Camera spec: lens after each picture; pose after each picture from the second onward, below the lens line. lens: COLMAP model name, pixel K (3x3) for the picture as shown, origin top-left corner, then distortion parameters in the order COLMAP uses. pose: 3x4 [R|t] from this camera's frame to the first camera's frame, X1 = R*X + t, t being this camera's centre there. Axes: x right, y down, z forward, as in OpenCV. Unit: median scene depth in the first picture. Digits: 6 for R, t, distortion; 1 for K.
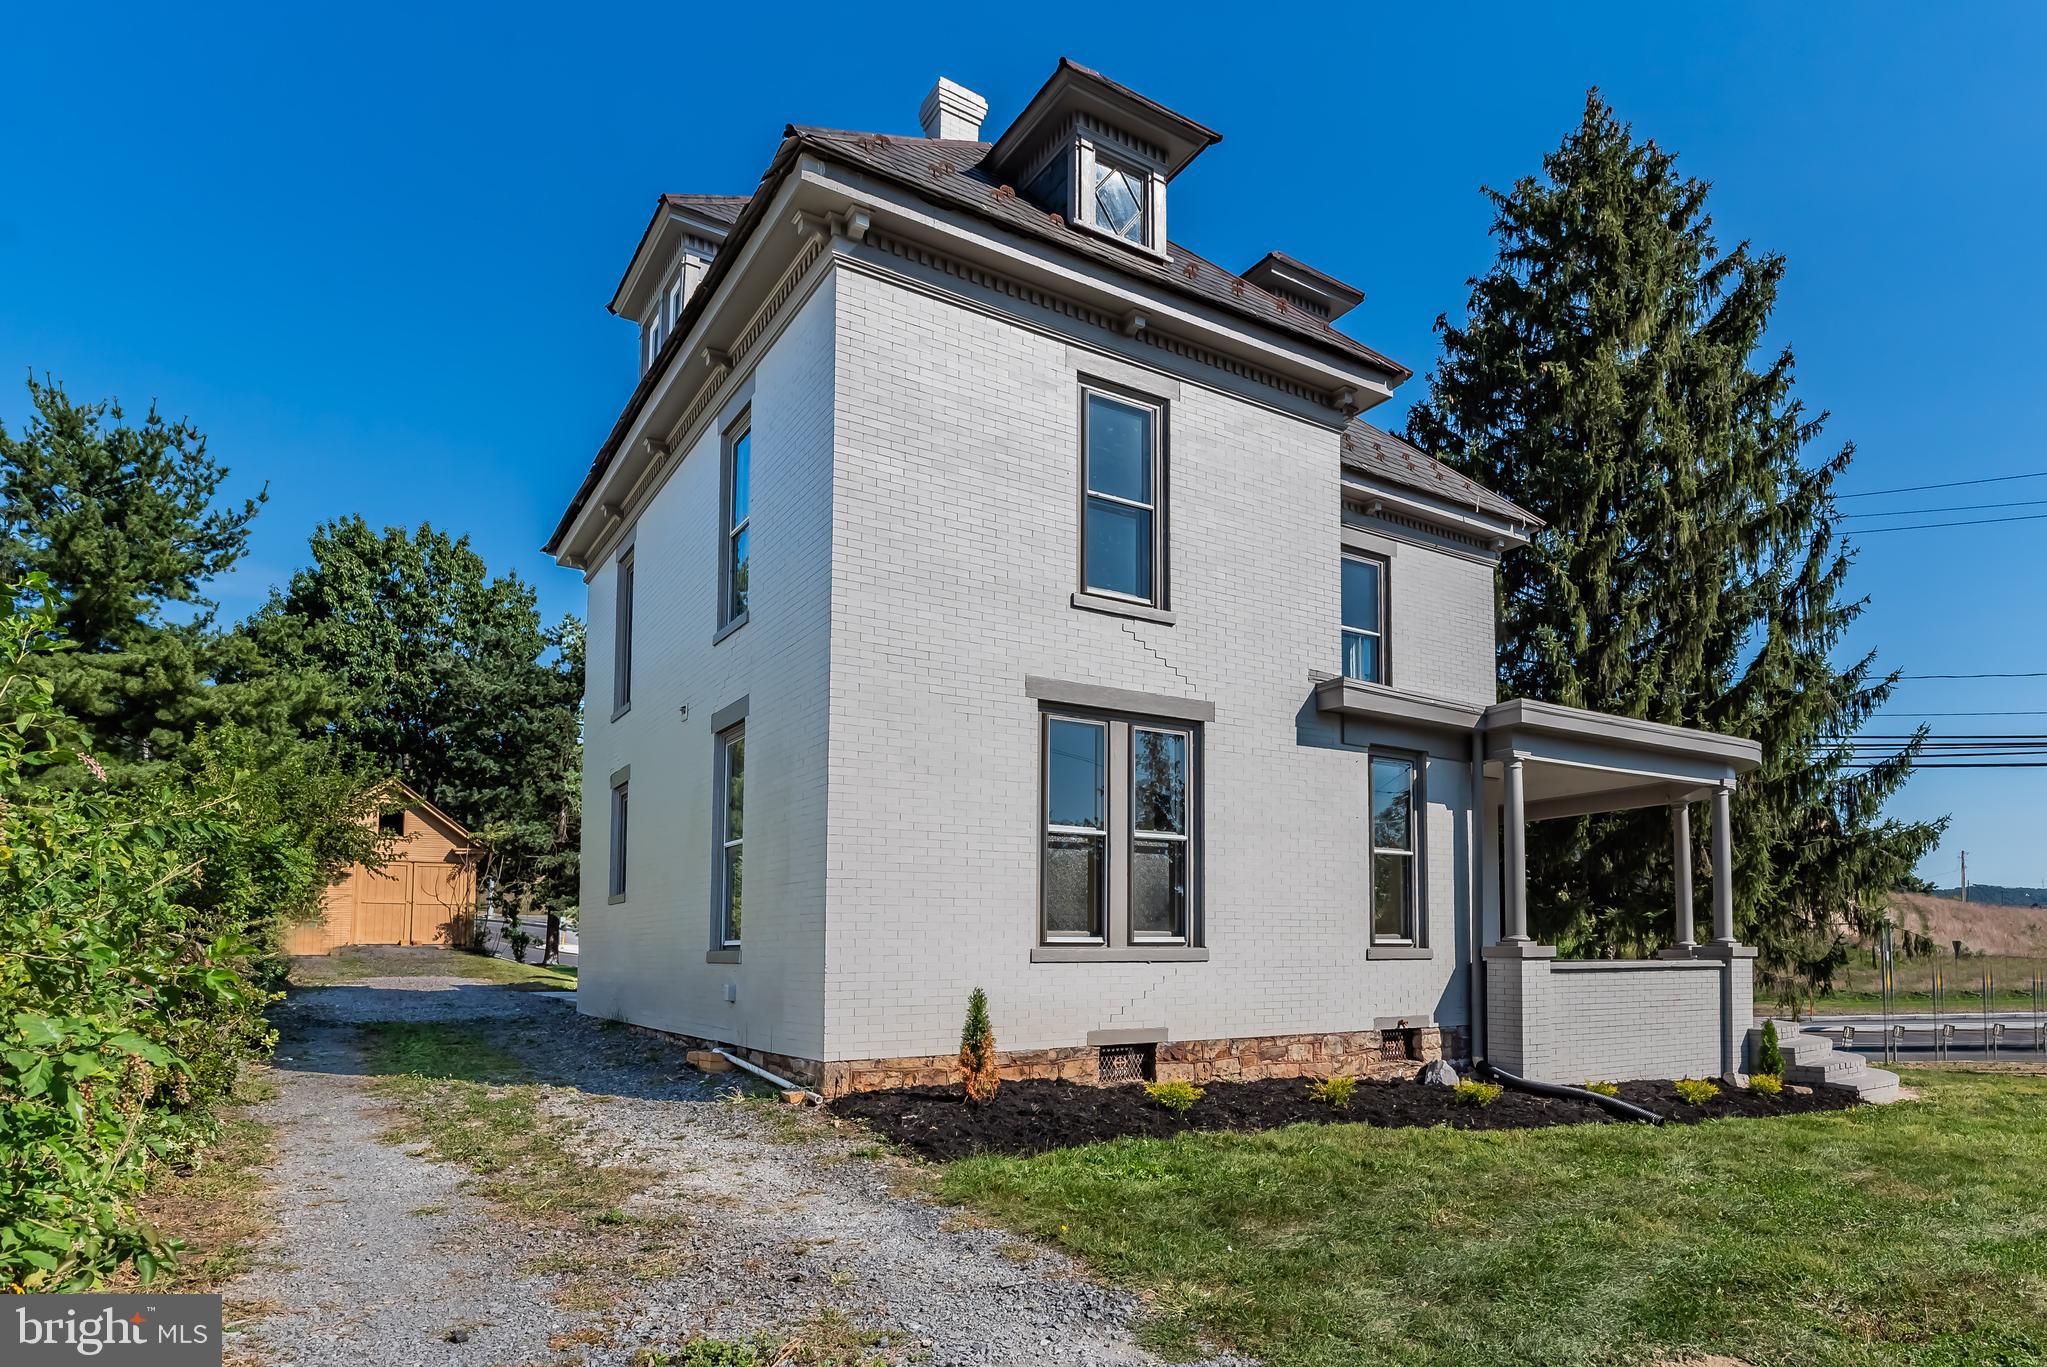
lens RADIAL K [[1036.7, 0, 1024.4], [0, 1036.7, 715.1], [0, 0, 1]] dist [0.001836, 0.000100]
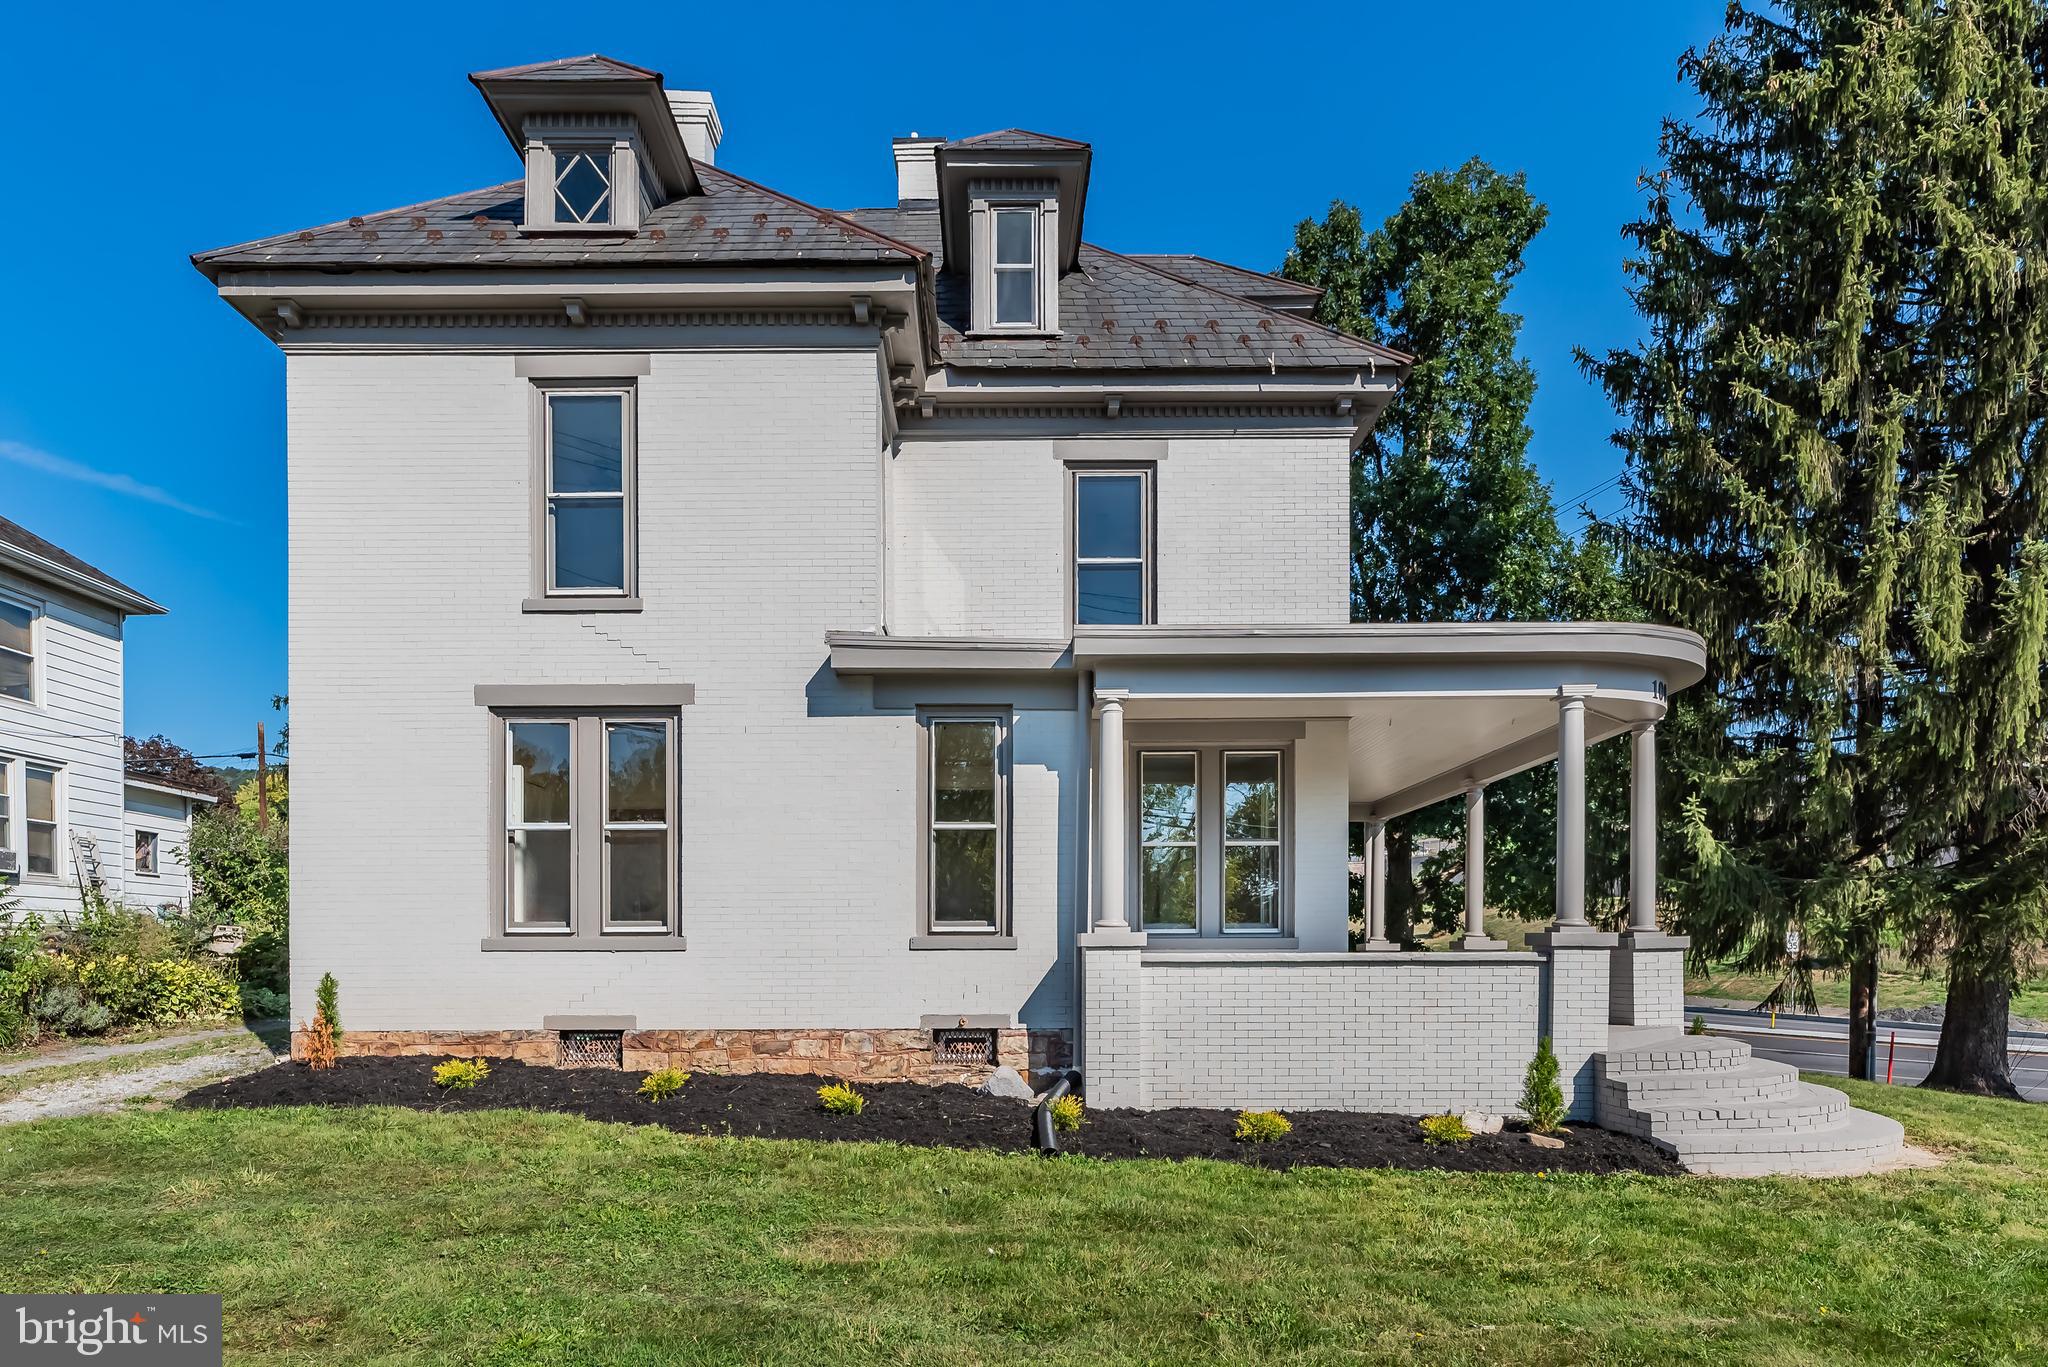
lens RADIAL K [[1052.6, 0, 1021.5], [0, 1052.6, 770.5], [0, 0, 1]] dist [0.000243, -0.000338]
pose [[0.861111, -0.082943, -0.501606, 0.937851], [0.113845, 0.993007, 0.031239, 0.072417], [0.495507, -0.084006, 0.864532, 0.306875]]
